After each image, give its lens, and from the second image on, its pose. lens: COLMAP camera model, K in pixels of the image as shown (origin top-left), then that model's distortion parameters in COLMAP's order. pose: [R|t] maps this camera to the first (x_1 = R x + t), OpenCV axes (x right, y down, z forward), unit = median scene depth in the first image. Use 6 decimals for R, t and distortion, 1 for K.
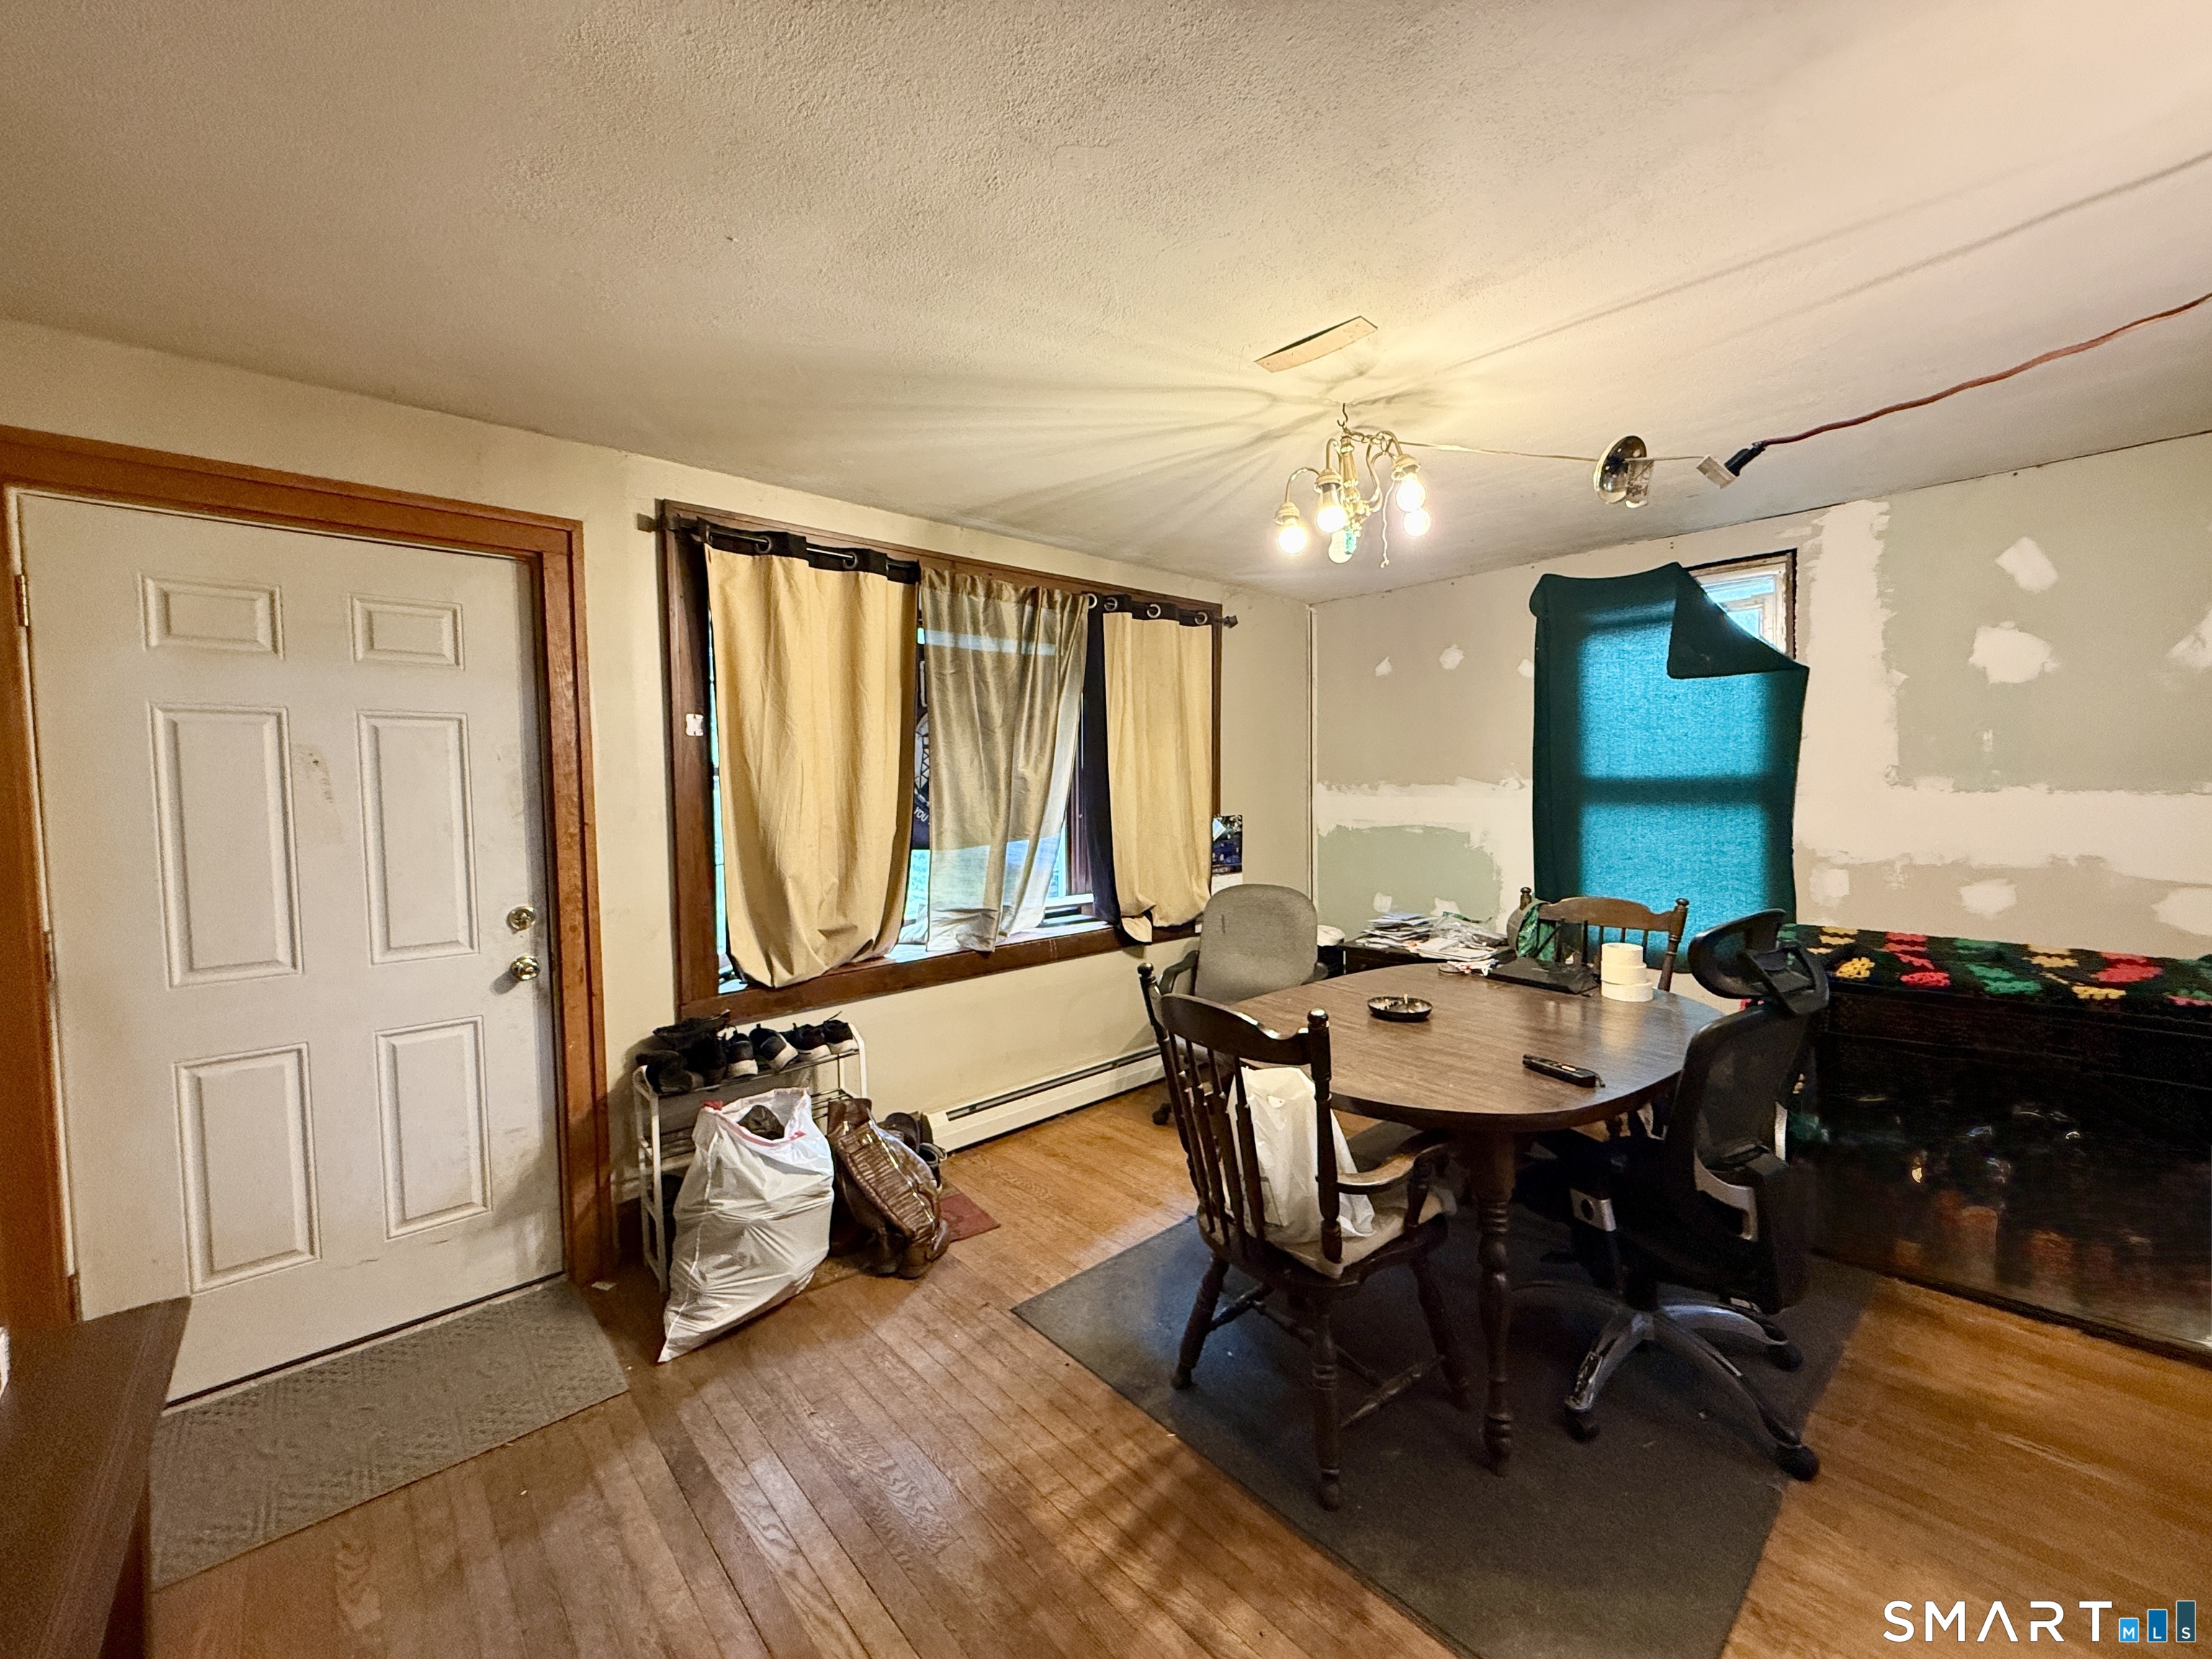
lens RADIAL K [[899.7, 0, 1105.4], [0, 899.7, 824.7], [0, 0, 1]] dist [-0.001409, -0.000029]
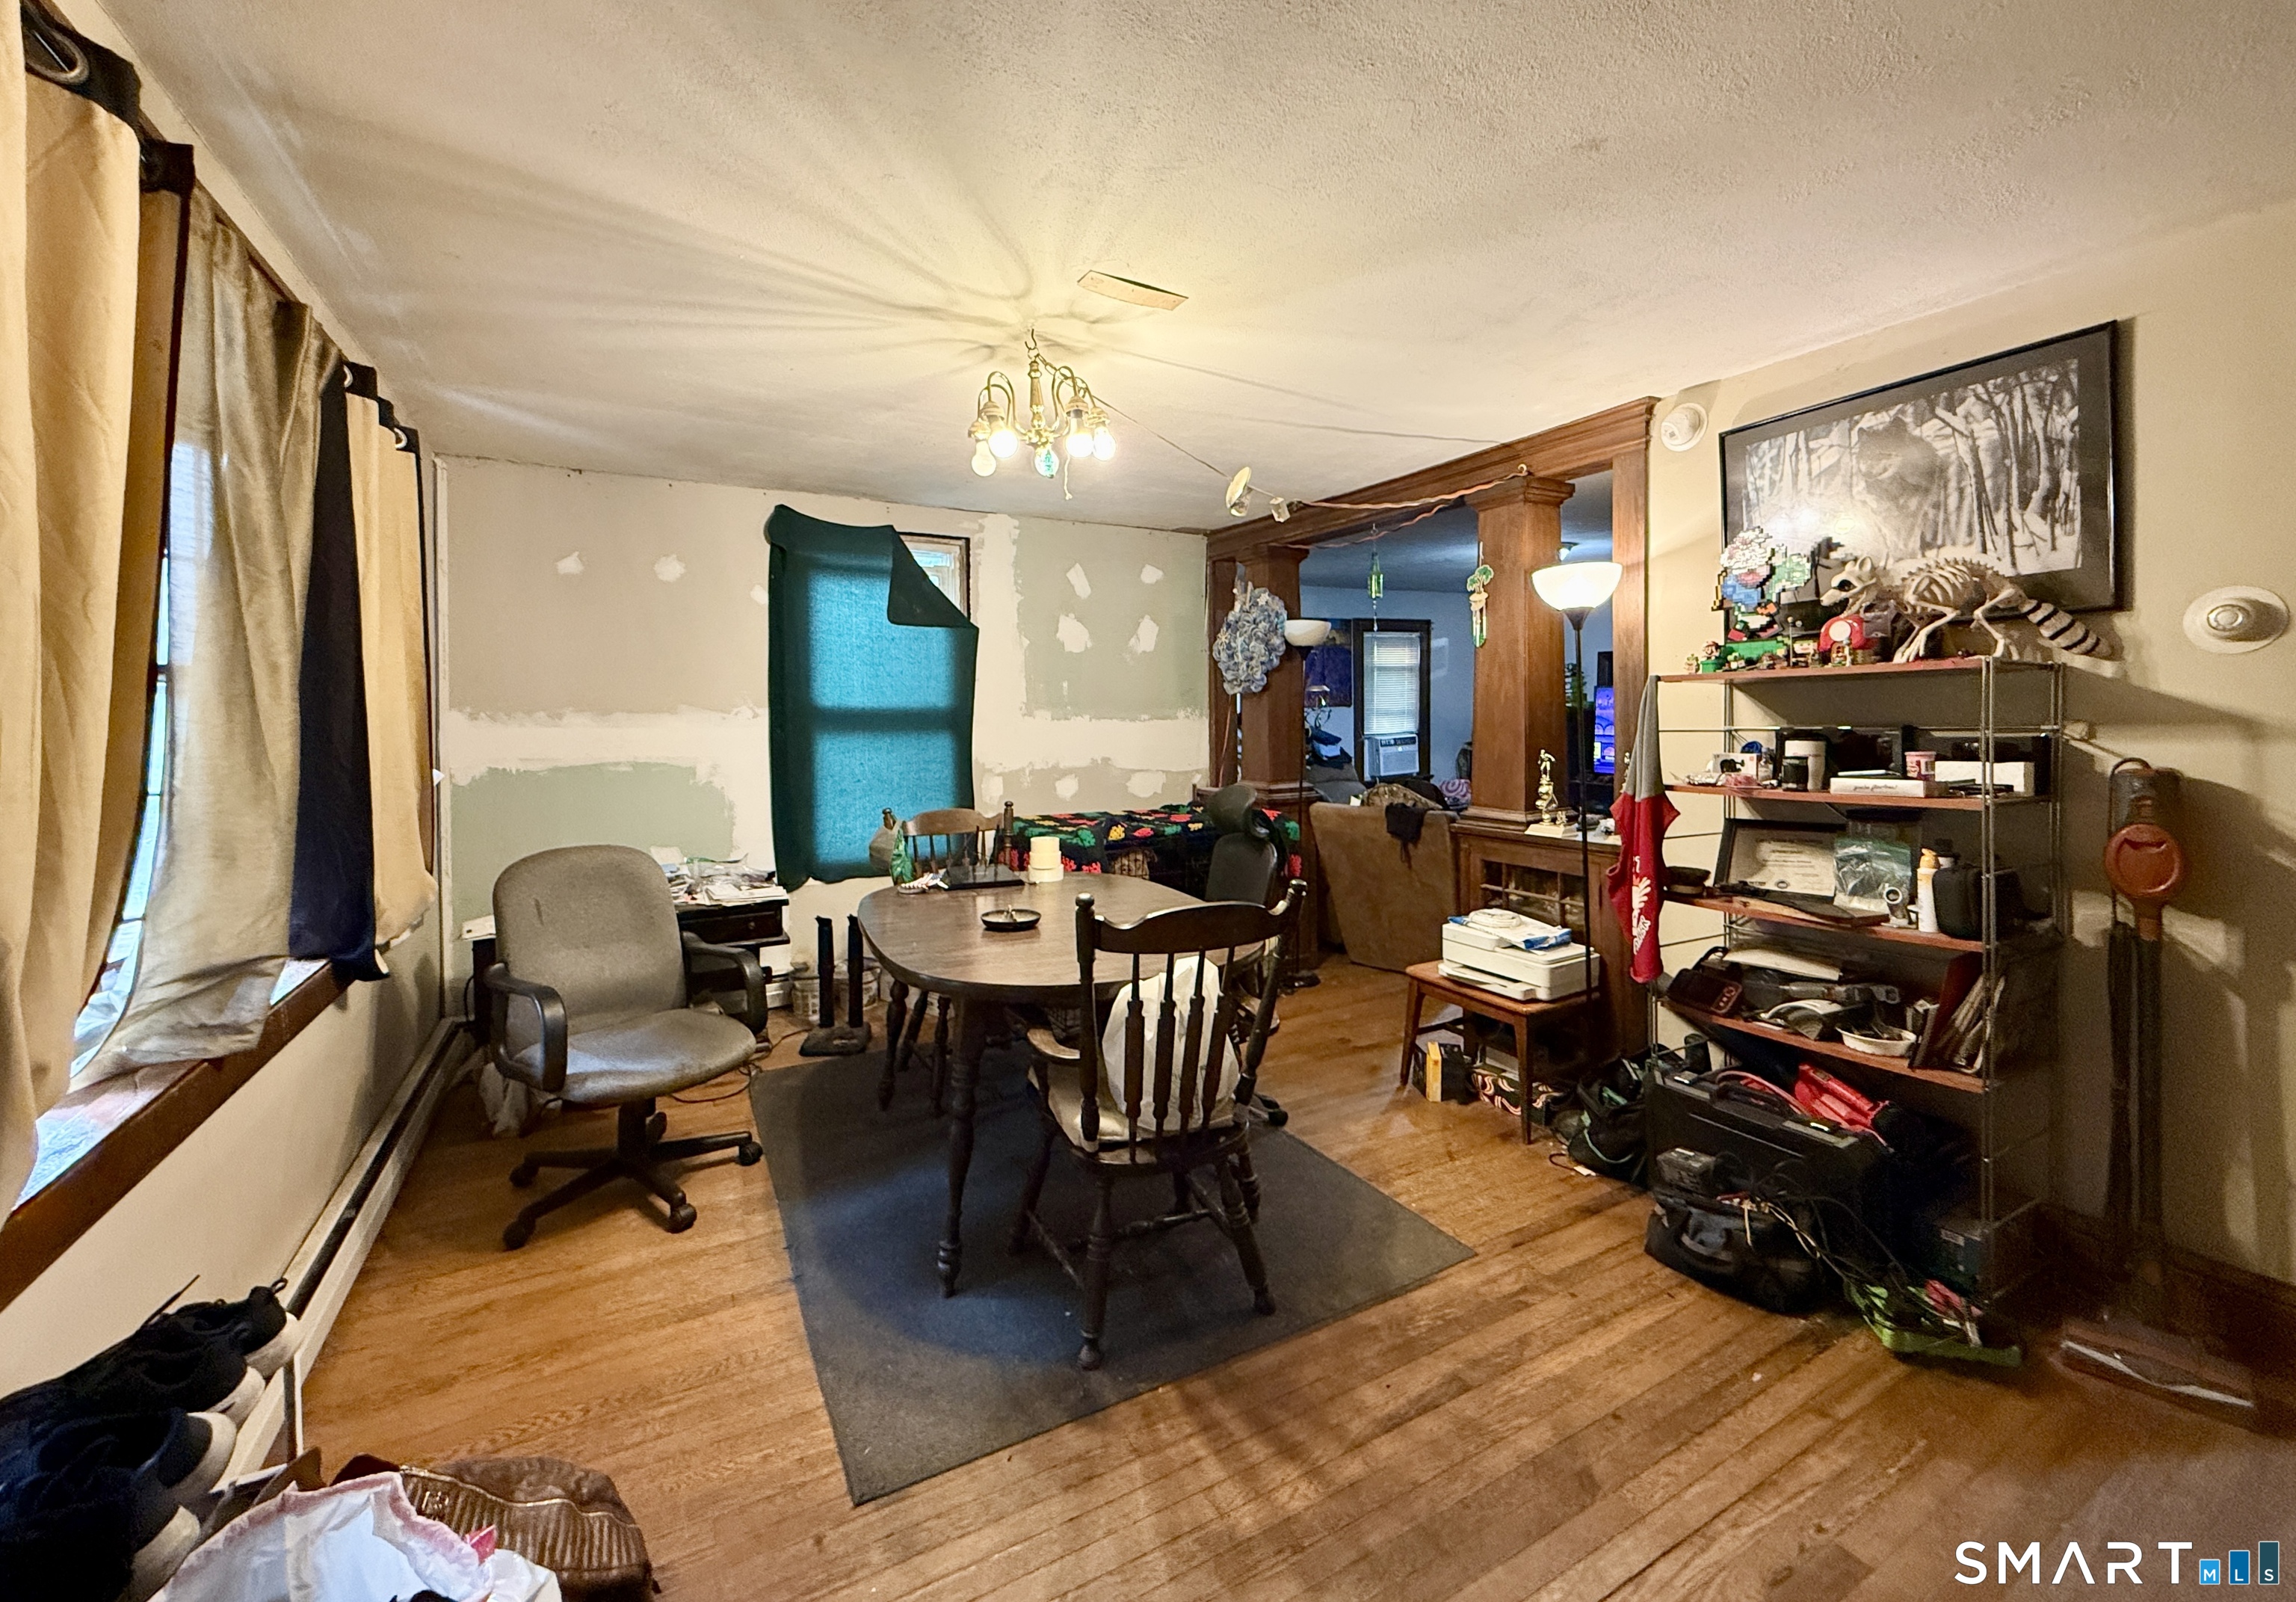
lens RADIAL K [[926.8, 0, 1147.5], [0, 926.8, 729.3], [0, 0, 1]] dist [-0.001300, -0.000154]
pose [[0.212531, 0.002718, 0.977151, -0.502045], [0.049572, 0.998678, -0.013559, 0.007712], [-0.975896, 0.051321, 0.212115, 0.451519]]
